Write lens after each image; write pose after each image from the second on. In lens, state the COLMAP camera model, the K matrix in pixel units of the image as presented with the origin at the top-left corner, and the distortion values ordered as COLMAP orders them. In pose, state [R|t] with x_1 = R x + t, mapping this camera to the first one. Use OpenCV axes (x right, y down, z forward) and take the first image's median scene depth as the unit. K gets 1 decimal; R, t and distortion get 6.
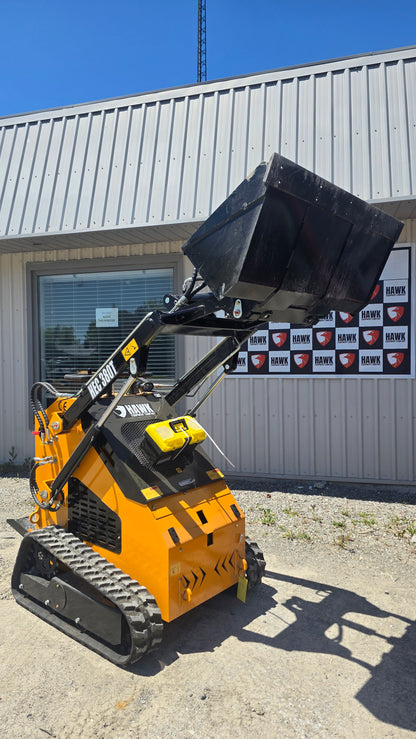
lens RADIAL K [[505.3, 0, 200.3], [0, 505.3, 372.9], [0, 0, 1]] dist [0.068899, -0.075209]
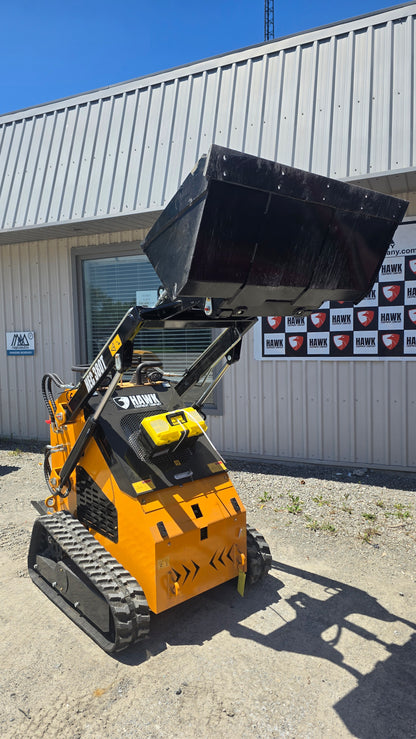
lens RADIAL K [[505.3, 0, 200.7], [0, 505.3, 371.7], [0, 0, 1]] dist [0.068899, -0.075209]
pose [[0.988377, -0.000976, -0.152021, 0.088323], [0.008979, 0.998609, 0.051965, -0.021657], [0.151758, -0.052726, 0.987010, 0.018688]]
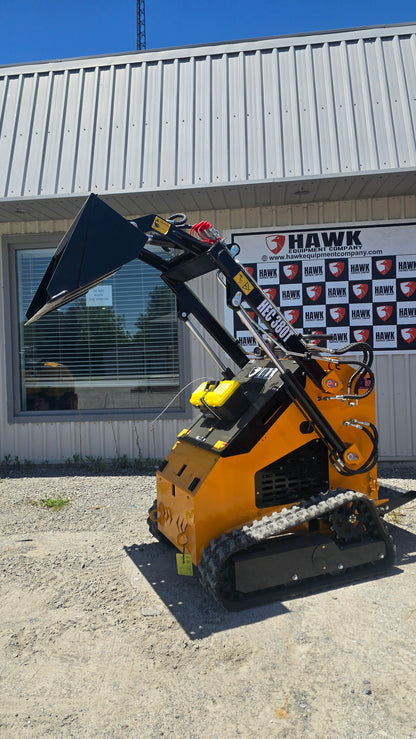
lens RADIAL K [[505.5, 0, 210.8], [0, 505.5, 368.1], [0, 0, 1]] dist [0.061800, -0.066268]
pose [[0.986000, -0.019750, 0.165571, -0.166119], [0.022325, 0.999657, -0.013704, 0.043744], [-0.165243, 0.017209, 0.986103, 0.084448]]
